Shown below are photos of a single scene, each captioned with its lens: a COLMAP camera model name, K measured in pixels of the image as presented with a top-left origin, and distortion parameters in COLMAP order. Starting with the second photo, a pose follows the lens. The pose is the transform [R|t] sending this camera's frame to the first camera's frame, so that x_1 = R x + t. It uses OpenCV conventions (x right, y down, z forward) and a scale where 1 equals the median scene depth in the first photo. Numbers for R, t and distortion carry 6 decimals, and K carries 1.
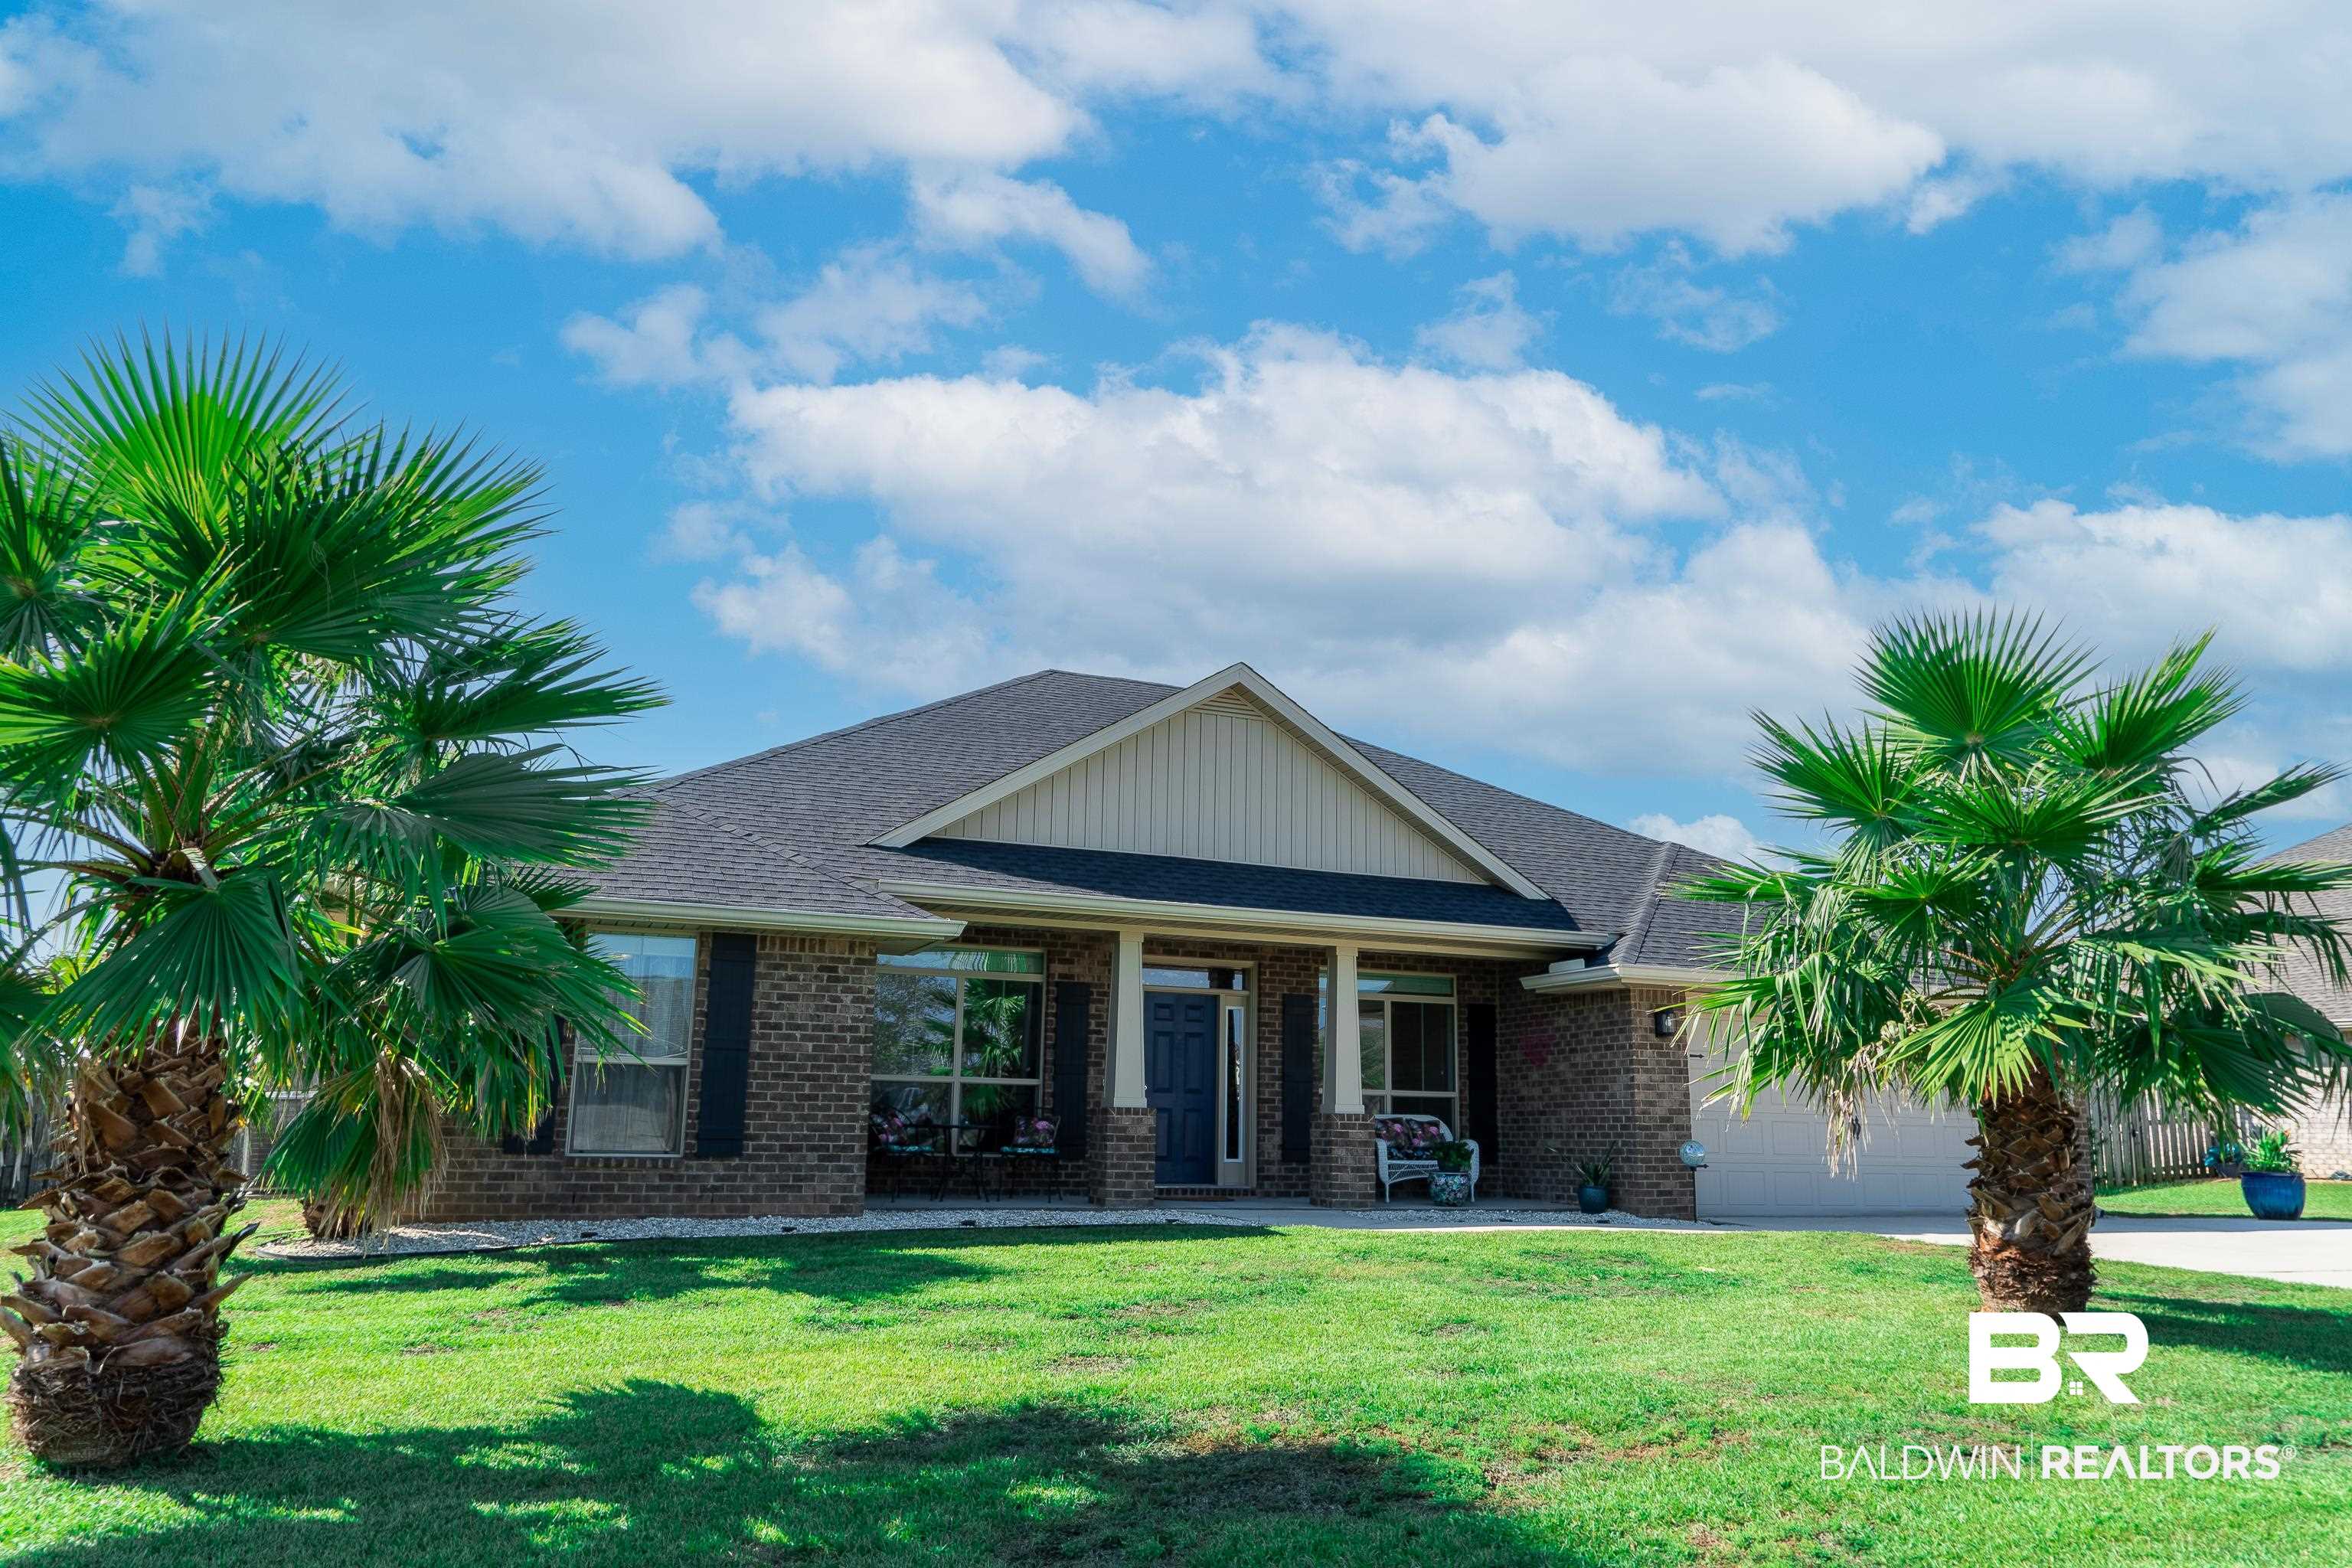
lens RADIAL K [[1659.4, 0, 1177.6], [0, 1659.4, 803.9], [0, 0, 1]] dist [0.007296, 0.006709]
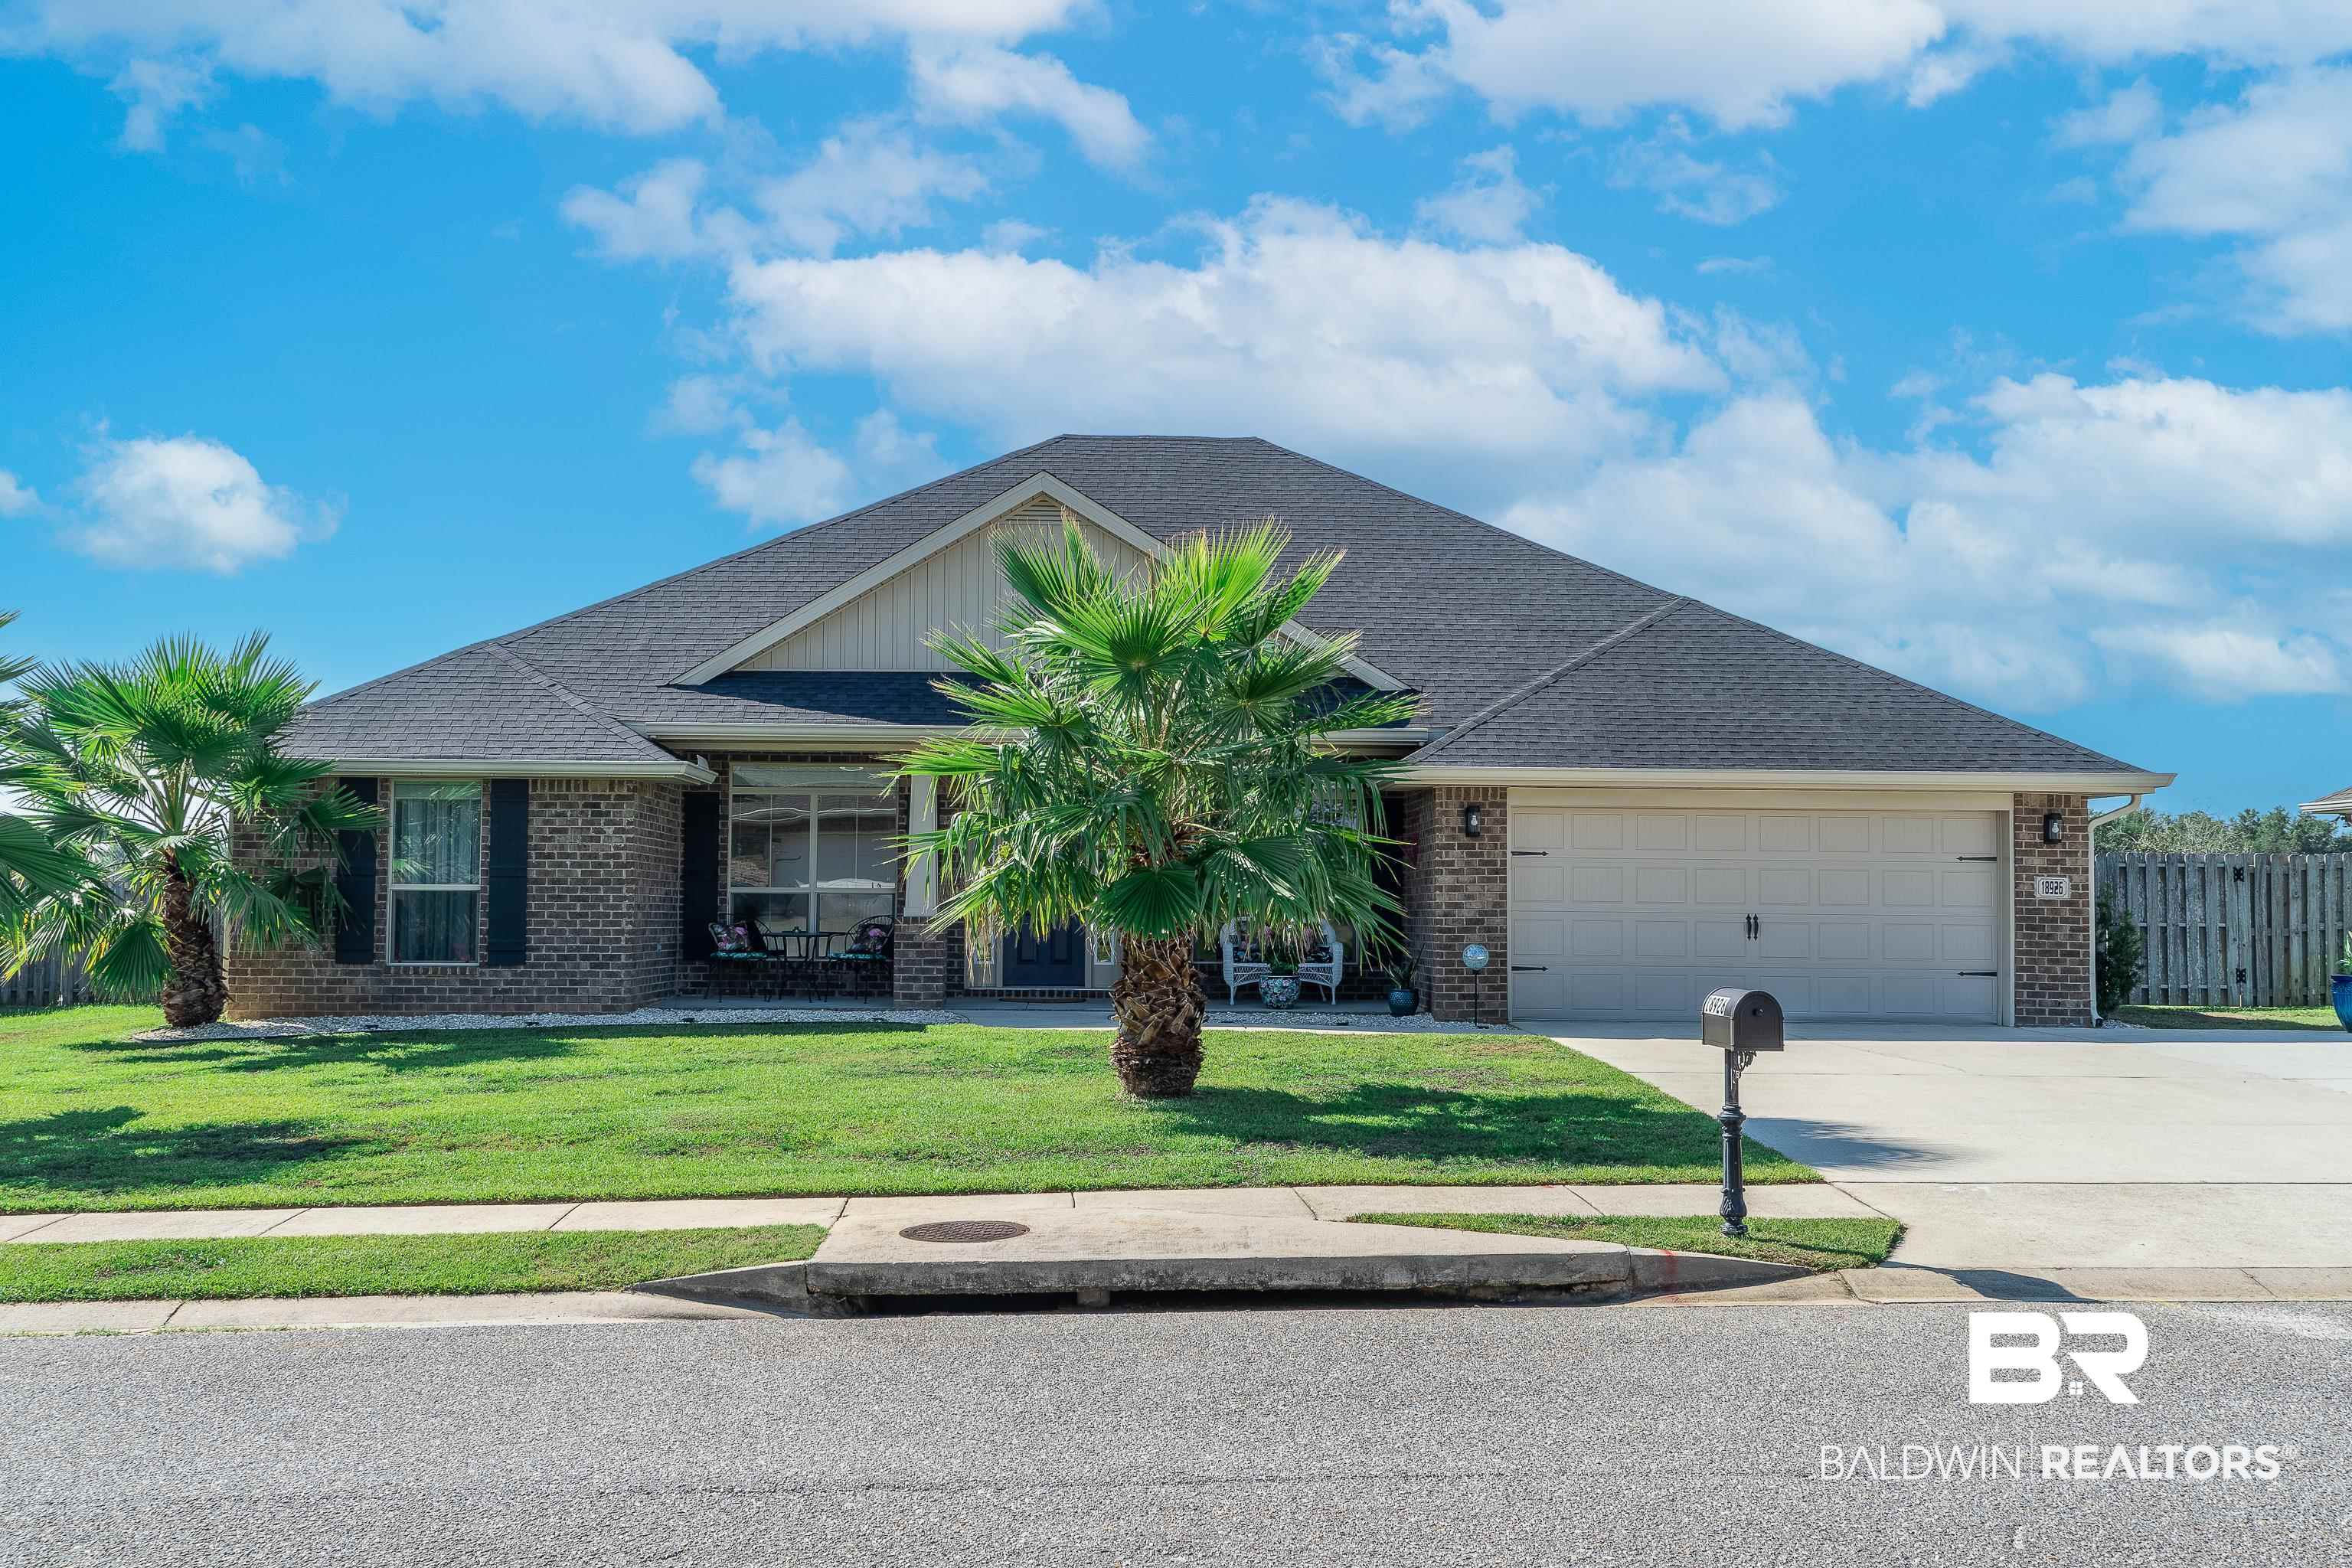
lens RADIAL K [[2430.9, 0, 1172.3], [0, 2430.9, 802.9], [0, 0, 1]] dist [0.065438, 0.000000]
pose [[0.930785, -0.025452, -0.364681, 0.778485], [0.080663, 0.987285, 0.136972, -0.101273], [0.356558, -0.156908, 0.921003, -0.415611]]
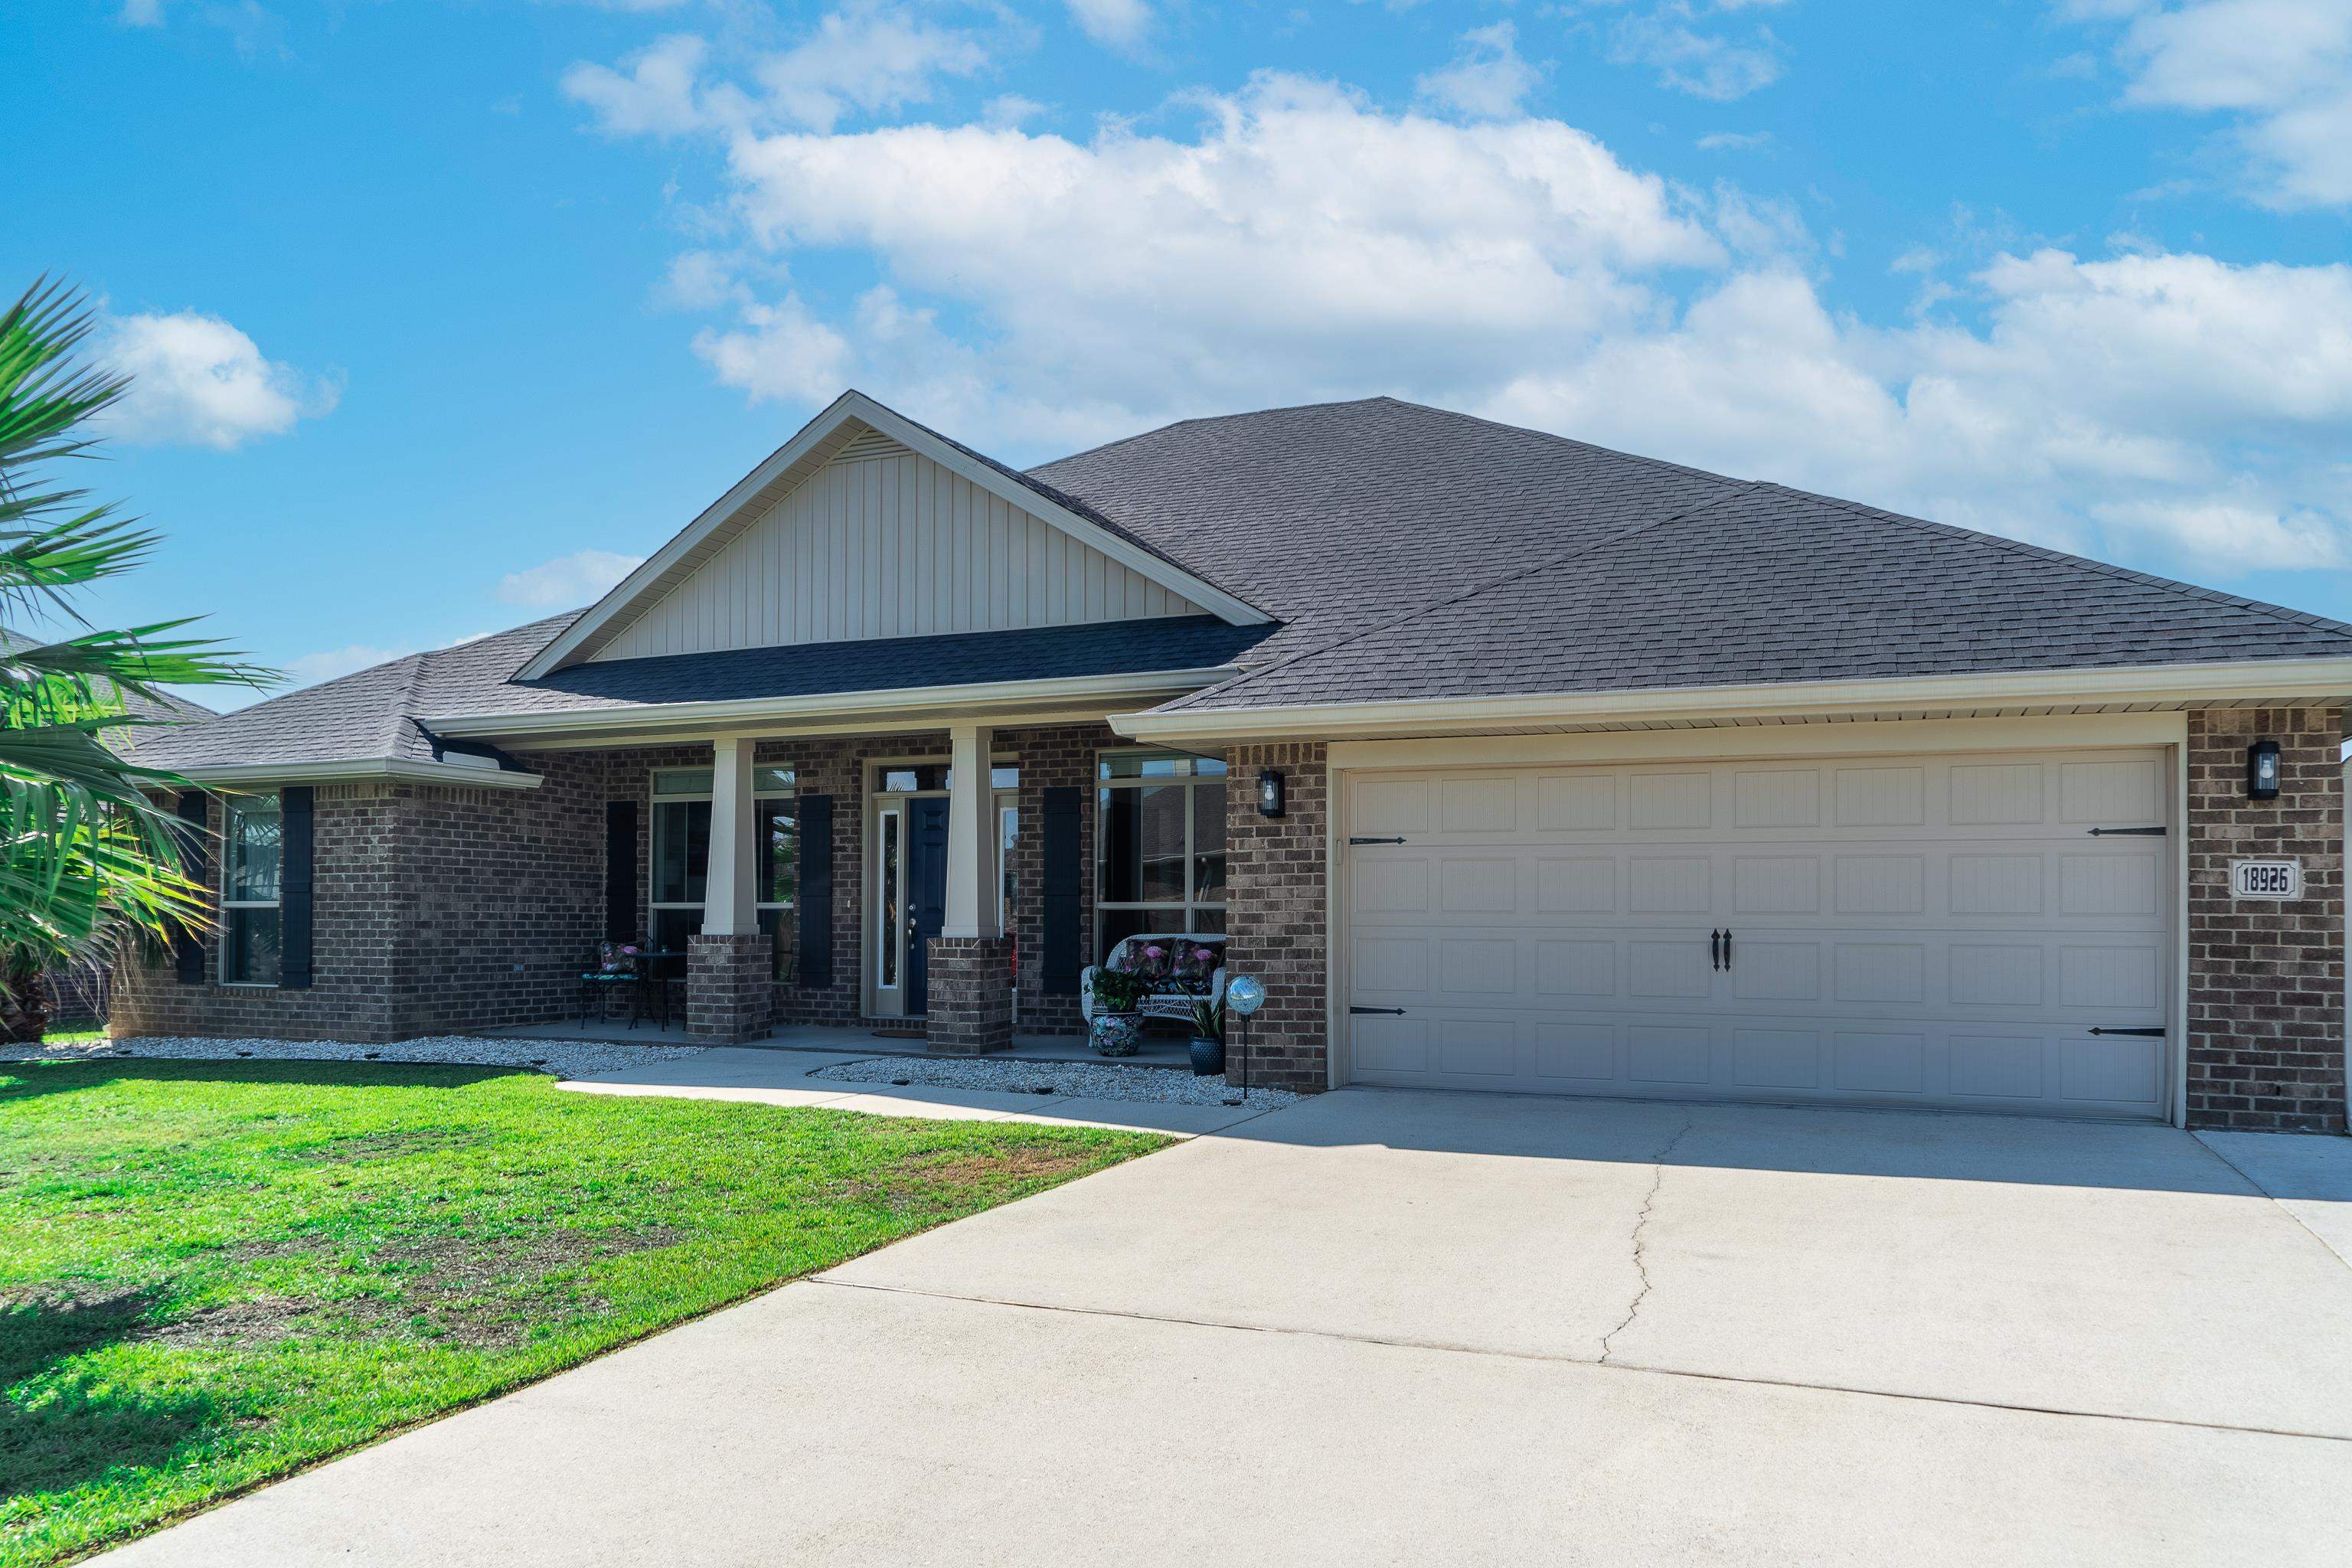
lens RADIAL K [[1594.8, 0, 1220.9], [0, 1594.8, 909.4], [0, 0, 1]] dist [-0.020285, 0.003868]
pose [[0.706079, -0.019527, -0.707864, 0.870337], [0.149591, 0.981174, 0.122147, 0.117550], [0.692153, -0.192136, 0.695707, 0.663810]]
